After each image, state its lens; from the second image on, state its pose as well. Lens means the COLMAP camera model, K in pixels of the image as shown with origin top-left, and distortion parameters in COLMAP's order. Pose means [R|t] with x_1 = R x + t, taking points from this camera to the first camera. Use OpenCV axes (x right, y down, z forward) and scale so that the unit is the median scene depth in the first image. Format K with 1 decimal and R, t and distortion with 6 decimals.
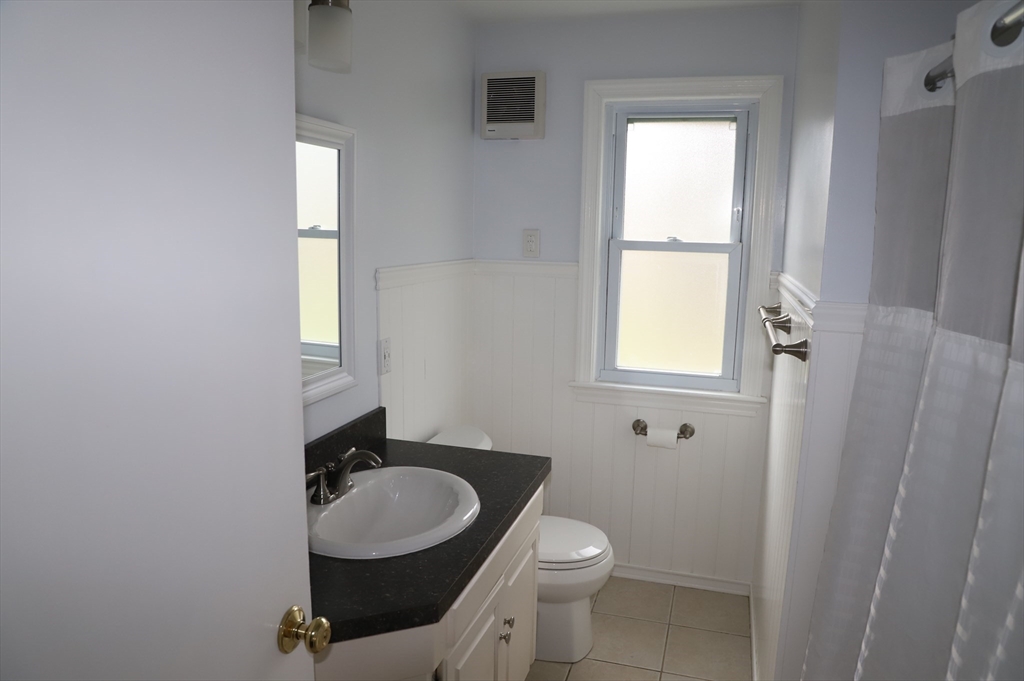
lens RADIAL K [[700.7, 0, 515.9], [0, 700.7, 337.0], [0, 0, 1]] dist [-0.074198, 0.035982]
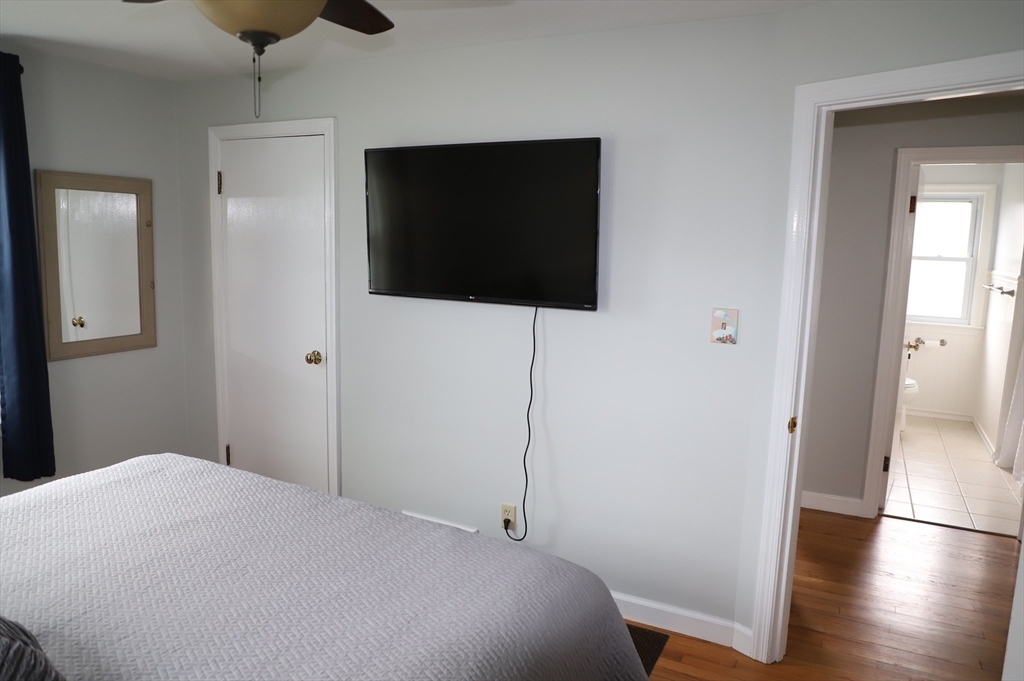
lens RADIAL K [[700.7, 0, 515.9], [0, 700.7, 337.0], [0, 0, 1]] dist [-0.074198, 0.035982]
pose [[0.984137, 0.027054, -0.175335, -0.721797], [-0.030889, 0.999339, -0.019181, 0.205891], [0.174700, 0.024292, 0.984322, -1.392522]]
